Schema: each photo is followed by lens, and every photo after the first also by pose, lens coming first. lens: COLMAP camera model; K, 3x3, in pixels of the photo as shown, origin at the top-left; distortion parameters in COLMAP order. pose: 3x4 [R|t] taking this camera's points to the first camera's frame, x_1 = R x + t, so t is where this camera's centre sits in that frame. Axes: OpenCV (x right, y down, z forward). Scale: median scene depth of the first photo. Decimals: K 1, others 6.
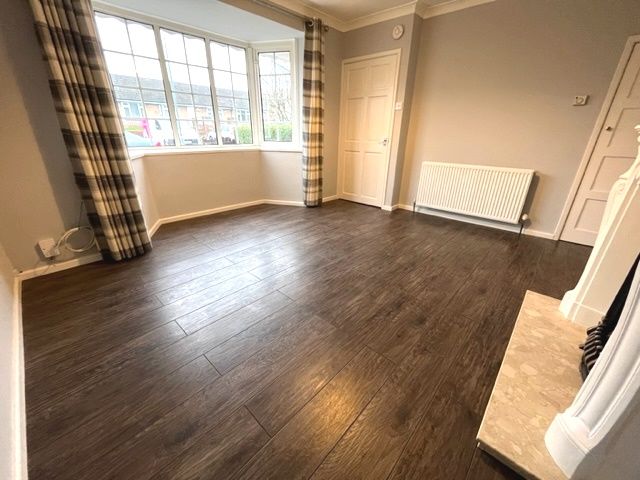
lens RADIAL K [[259.4, 0, 322.0], [0, 259.4, 239.5], [0, 0, 1]] dist [-0.002956, 0.000421]
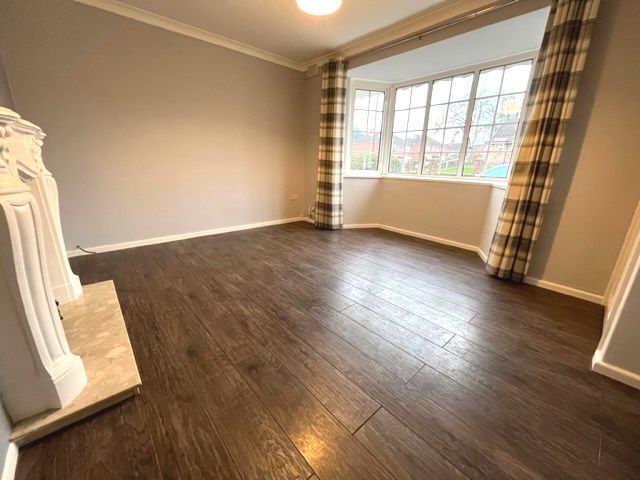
lens RADIAL K [[259.4, 0, 322.6], [0, 259.4, 240.6], [0, 0, 1]] dist [-0.002956, 0.000421]
pose [[-0.090404, 0.268801, -0.958944, 1.061806], [-0.406631, 0.869005, 0.281925, -0.384301], [0.909109, 0.415423, 0.030742, 1.041864]]
